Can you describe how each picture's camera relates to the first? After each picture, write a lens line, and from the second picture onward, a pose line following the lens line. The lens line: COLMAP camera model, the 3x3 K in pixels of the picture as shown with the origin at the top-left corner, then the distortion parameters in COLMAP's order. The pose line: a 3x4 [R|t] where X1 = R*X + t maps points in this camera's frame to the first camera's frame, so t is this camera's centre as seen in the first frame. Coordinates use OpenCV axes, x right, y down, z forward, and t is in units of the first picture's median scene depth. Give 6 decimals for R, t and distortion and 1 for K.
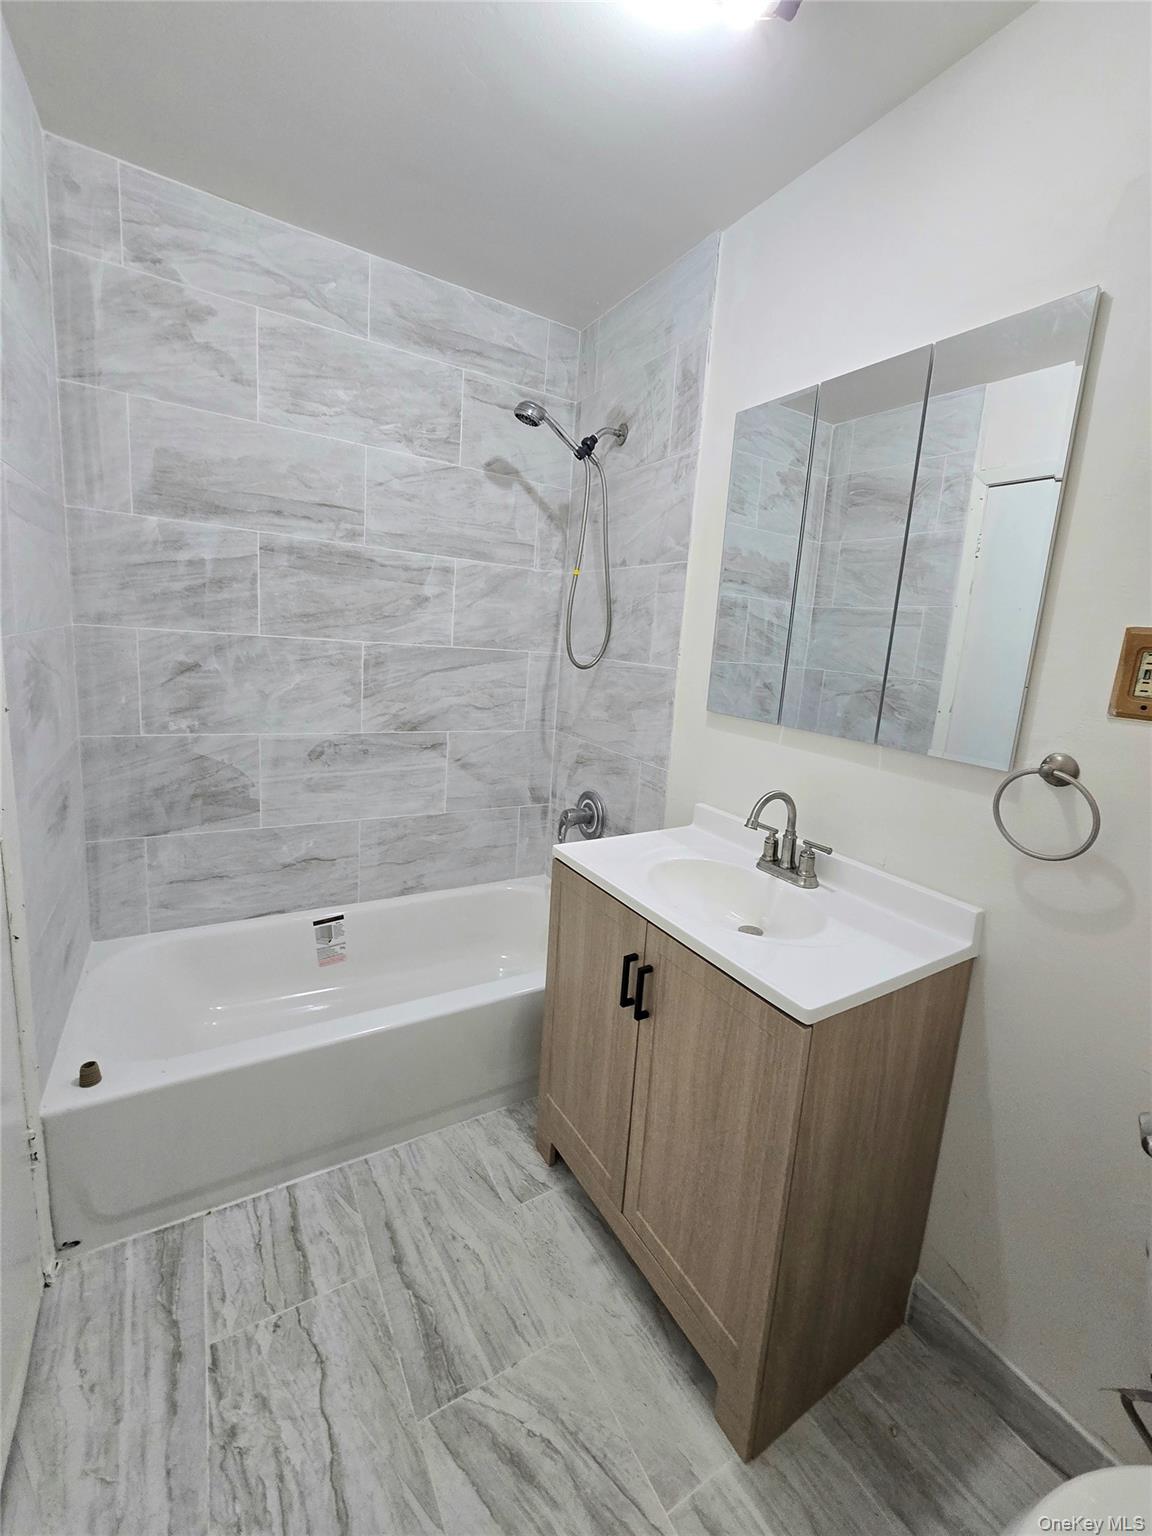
lens RADIAL K [[632.6, 0, 594.6], [0, 632.6, 743.2], [0, 0, 1]] dist [-0.001270, -0.000242]
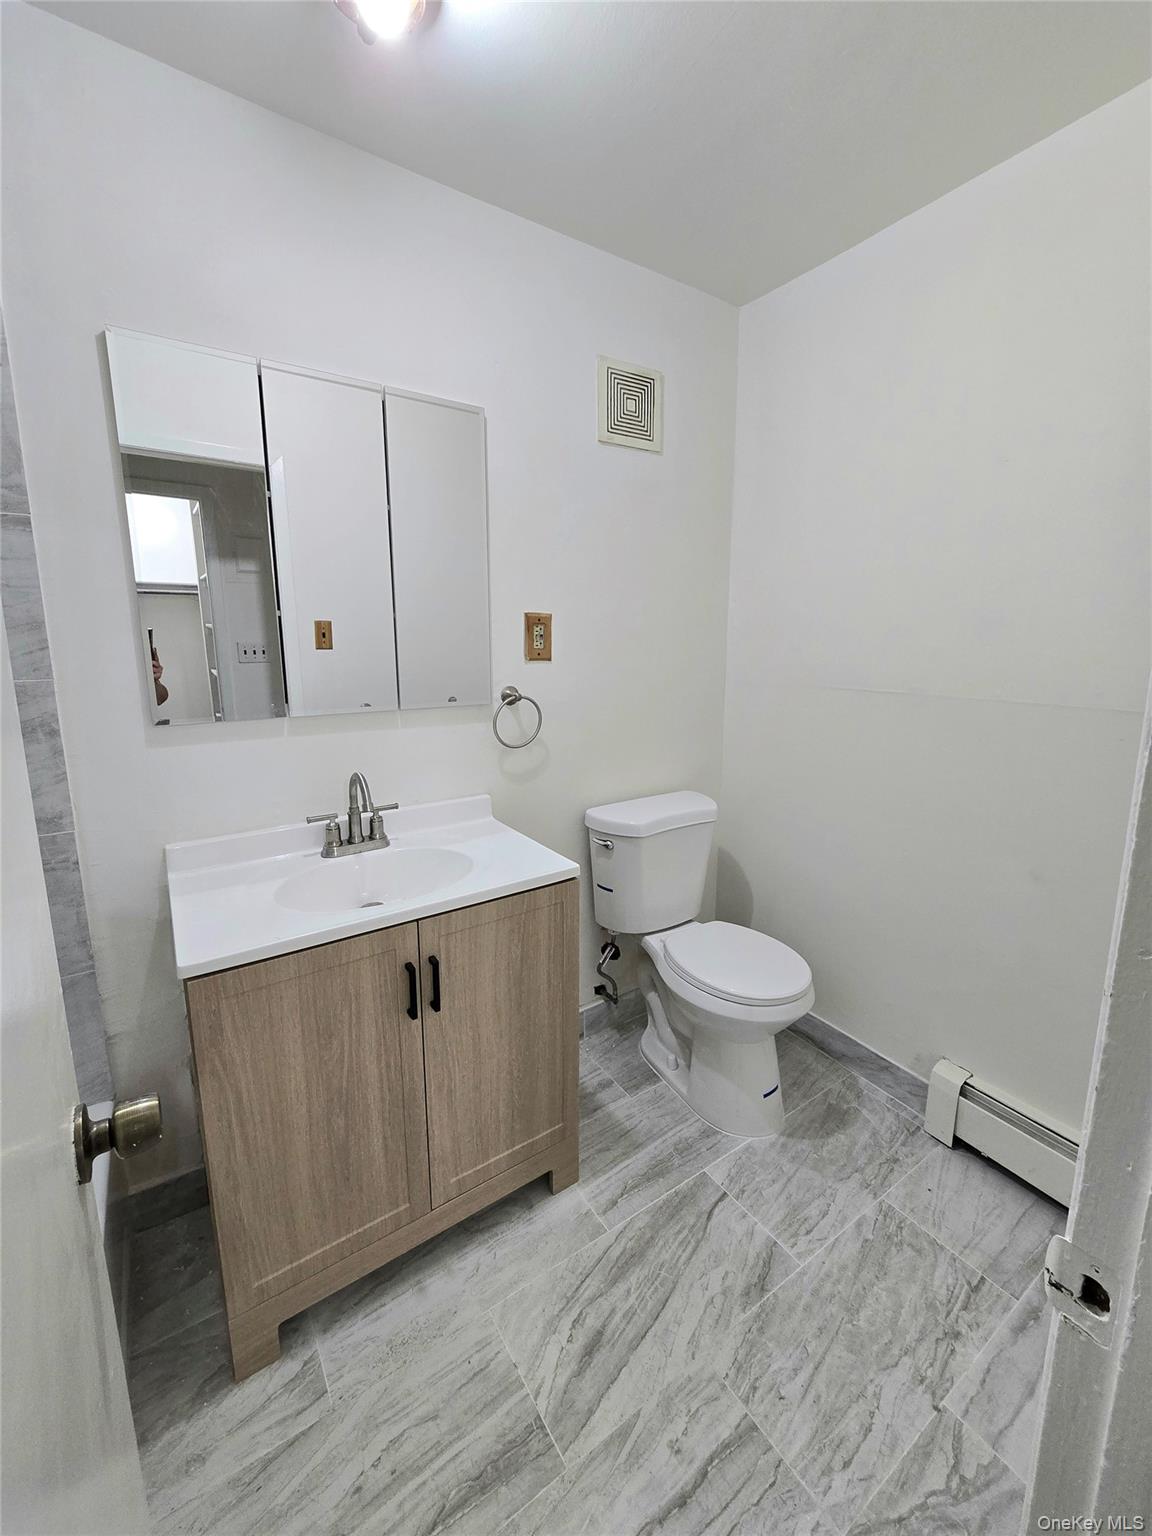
lens RADIAL K [[632.6, 0, 594.6], [0, 632.6, 743.2], [0, 0, 1]] dist [-0.001270, -0.000242]
pose [[-0.048291, -0.243449, 0.968711, -0.937695], [0.158367, 0.955708, 0.248076, -0.216599], [-0.986199, 0.165392, -0.007598, 0.773161]]
